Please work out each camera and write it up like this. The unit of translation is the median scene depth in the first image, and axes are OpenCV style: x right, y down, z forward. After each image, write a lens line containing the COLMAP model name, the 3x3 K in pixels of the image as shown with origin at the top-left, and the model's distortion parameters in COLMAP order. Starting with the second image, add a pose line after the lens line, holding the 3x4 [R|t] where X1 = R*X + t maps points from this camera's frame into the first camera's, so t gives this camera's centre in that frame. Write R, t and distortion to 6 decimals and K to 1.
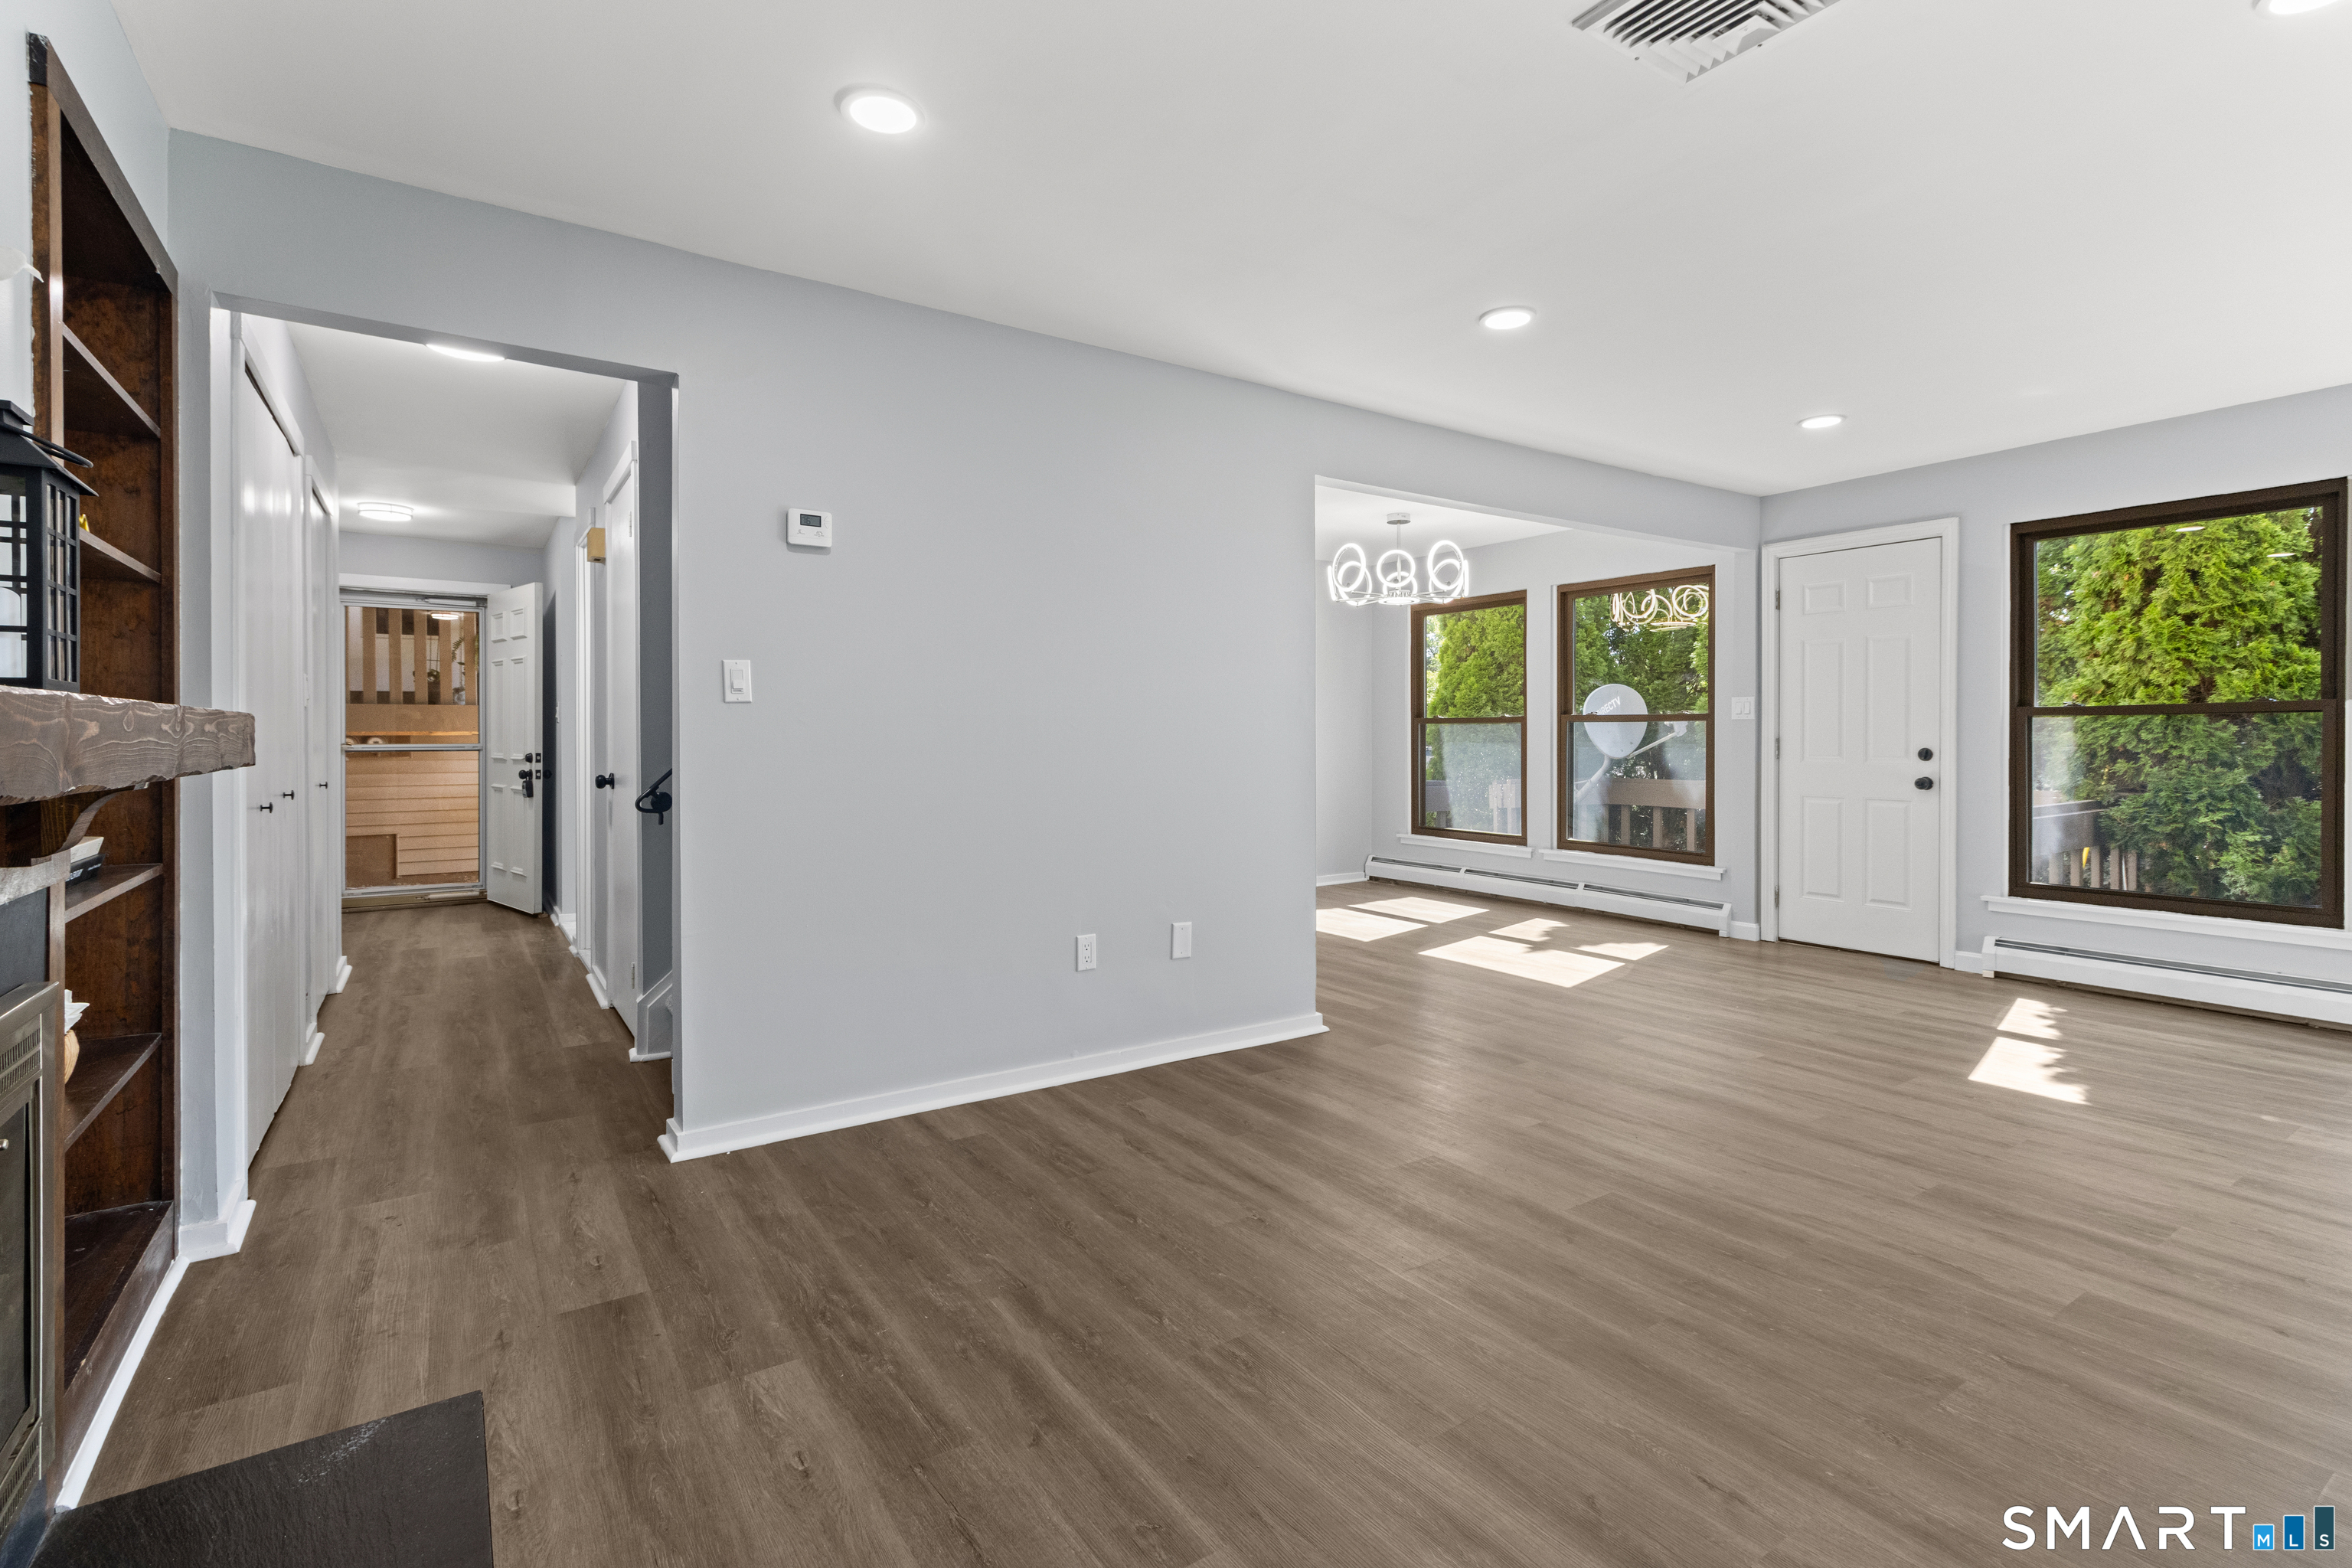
lens RADIAL K [[1111.0, 0, 1175.4], [0, 1111.0, 752.2], [0, 0, 1]] dist [0.000561, 0.000447]
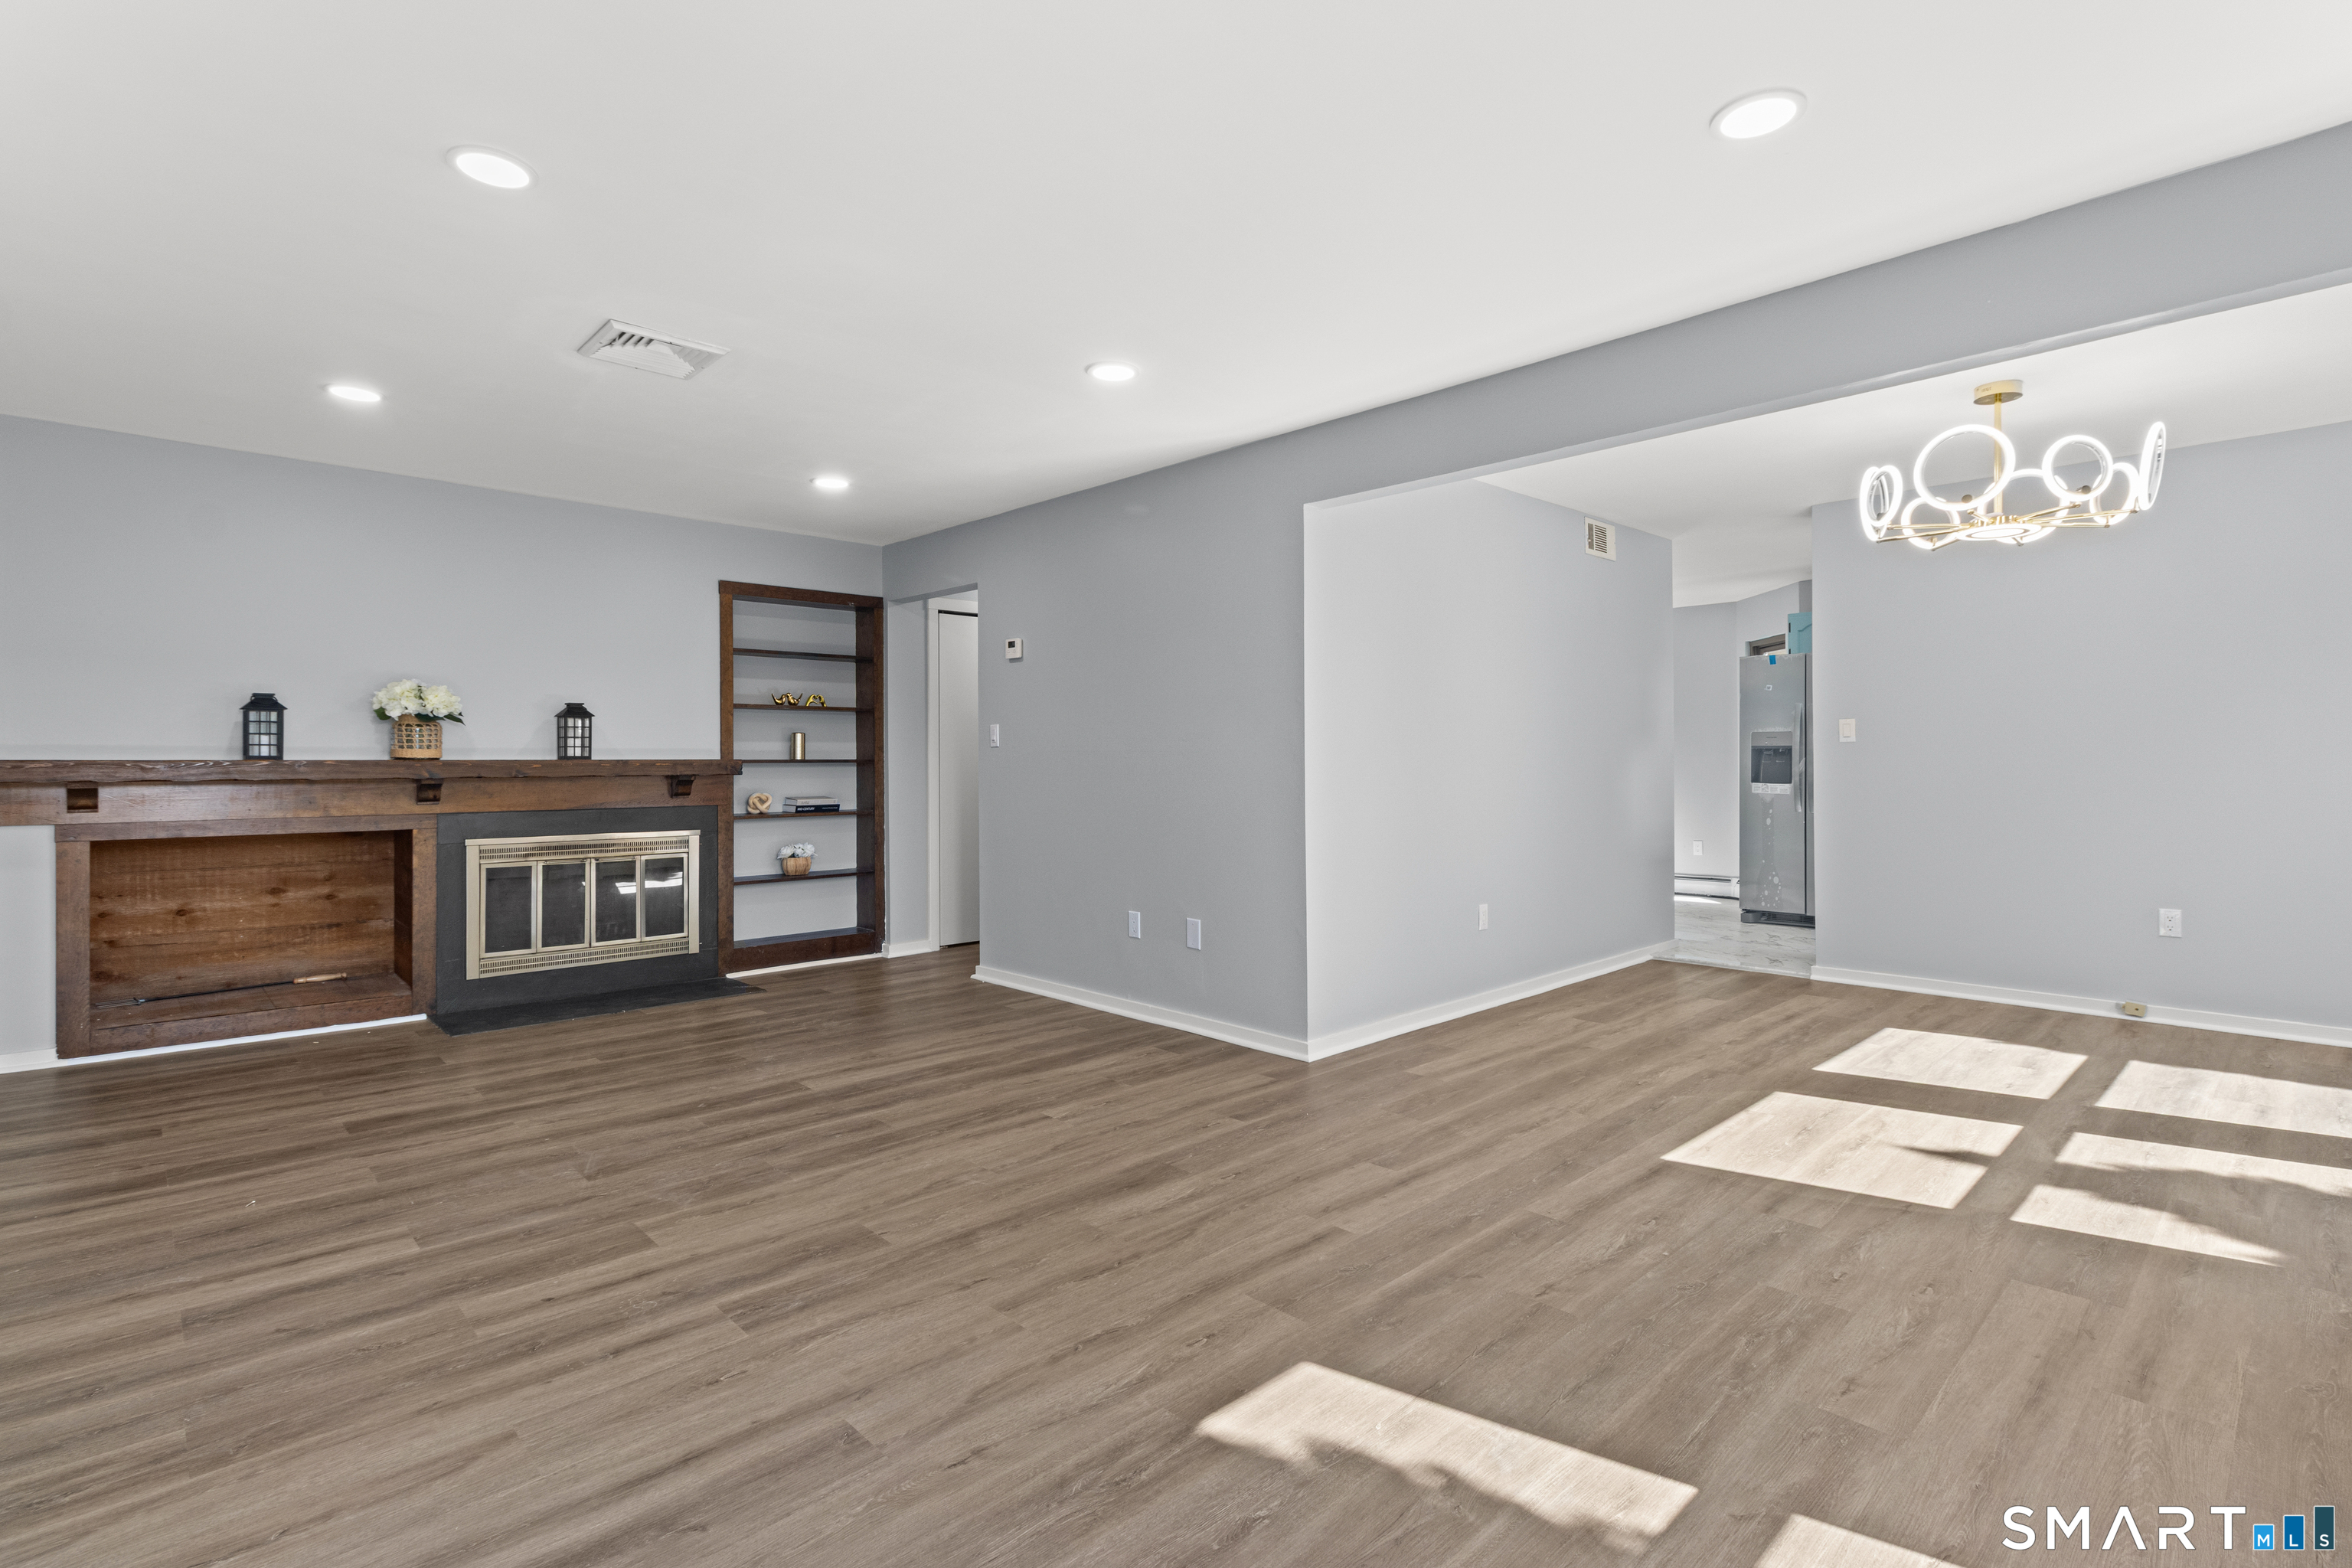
lens RADIAL K [[1111.0, 0, 1175.4], [0, 1111.0, 752.2], [0, 0, 1]] dist [0.000561, 0.000447]
pose [[0.161977, -0.008942, -0.986754, 2.169480], [-0.016305, 0.999798, -0.011737, -0.023705], [0.986660, 0.017990, 0.161798, 1.412972]]
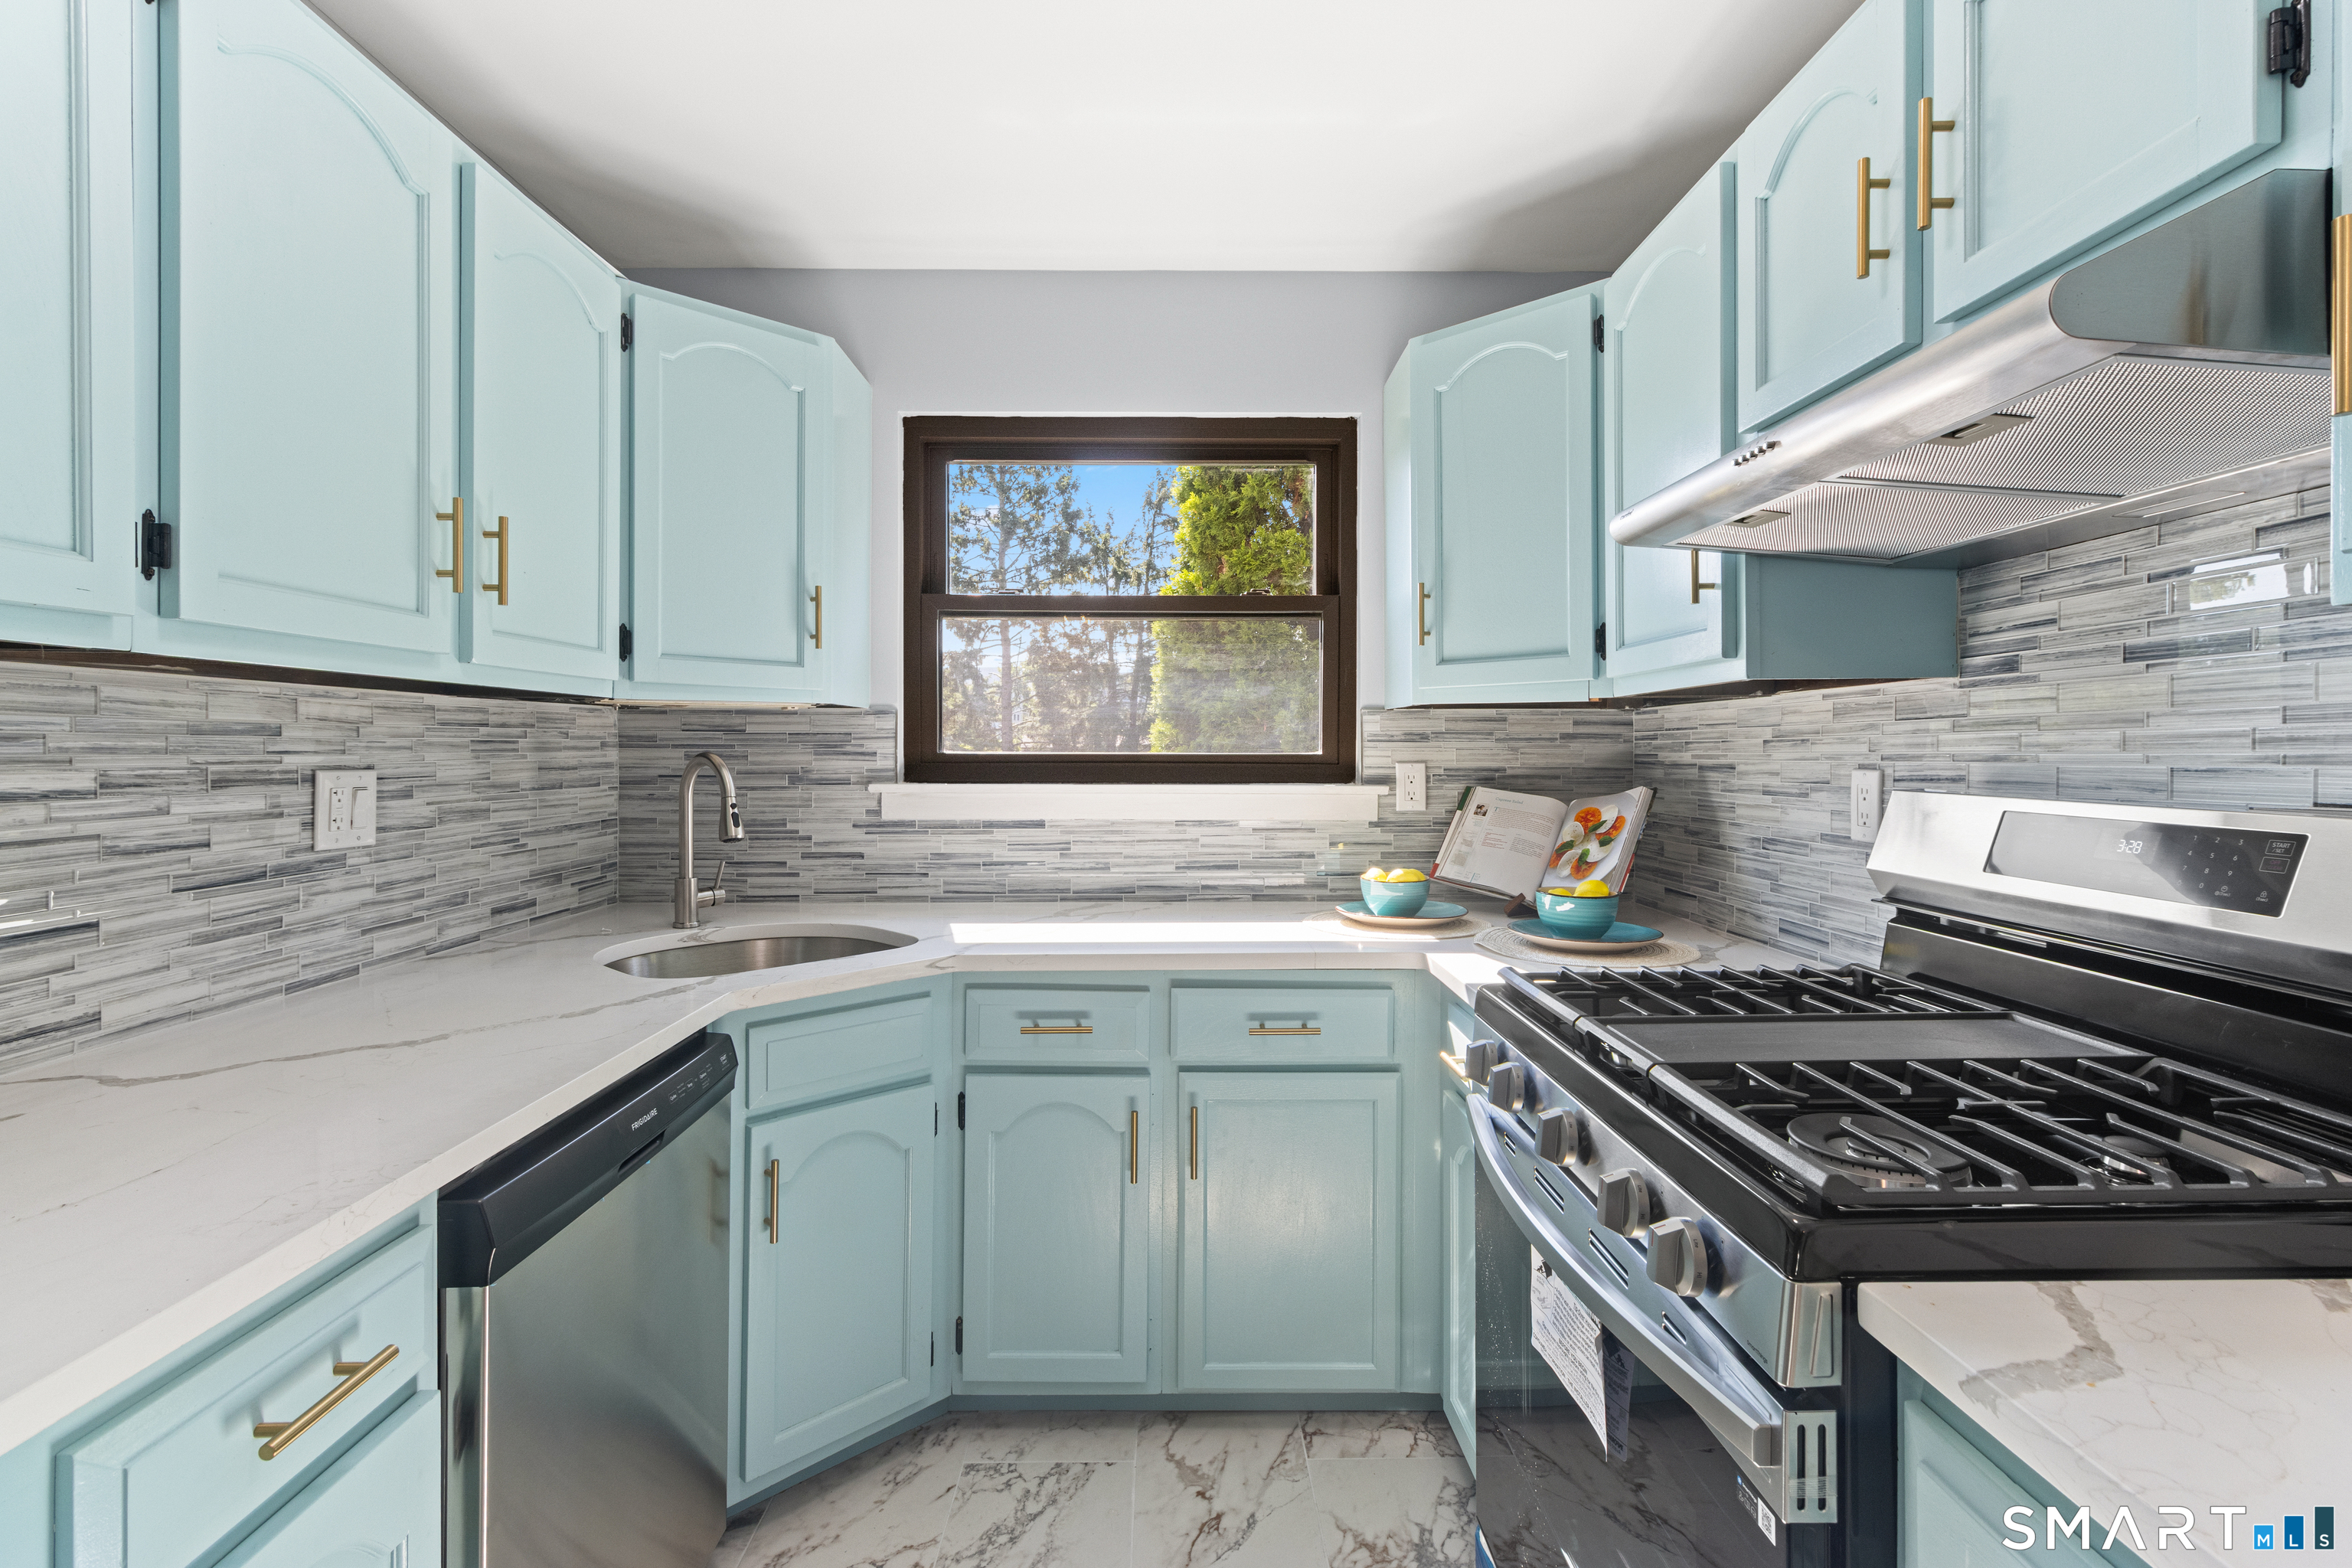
lens RADIAL K [[1111.0, 0, 1175.4], [0, 1111.0, 752.2], [0, 0, 1]] dist [0.000561, 0.000447]
pose [[0.543681, 0.001754, 0.839290, 0.421305], [0.014091, 0.999838, -0.011218, -0.046688], [-0.839174, 0.017925, 0.543568, 0.673421]]
